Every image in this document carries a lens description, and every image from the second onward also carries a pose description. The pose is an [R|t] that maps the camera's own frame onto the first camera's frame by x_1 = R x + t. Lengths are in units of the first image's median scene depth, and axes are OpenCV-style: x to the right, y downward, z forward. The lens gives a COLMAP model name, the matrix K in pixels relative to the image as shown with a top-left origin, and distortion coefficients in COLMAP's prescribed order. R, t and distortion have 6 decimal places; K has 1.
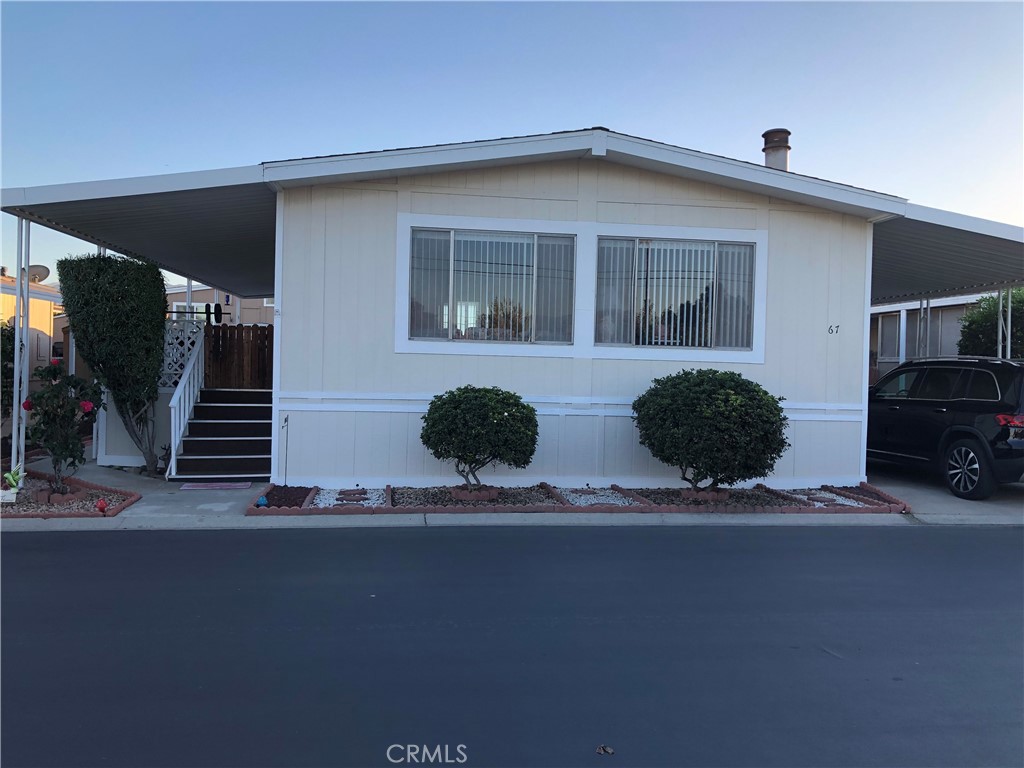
lens RADIAL K [[854.0, 0, 510.3], [0, 854.0, 381.0], [0, 0, 1]] dist [0.090290, -0.002368]
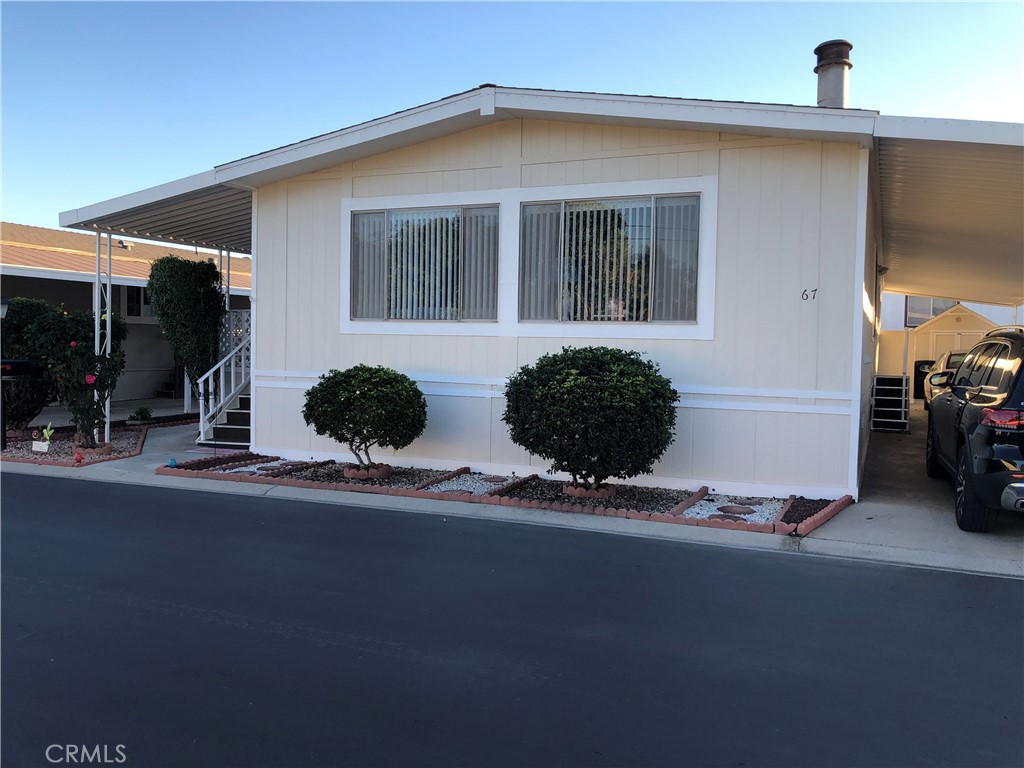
lens RADIAL K [[854.0, 0, 510.3], [0, 854.0, 381.0], [0, 0, 1]] dist [0.090290, -0.002368]
pose [[0.846842, 0.011690, -0.531716, 0.601155], [-0.007789, 0.999924, 0.009579, 0.012981], [0.531787, -0.003970, 0.846869, 0.224172]]
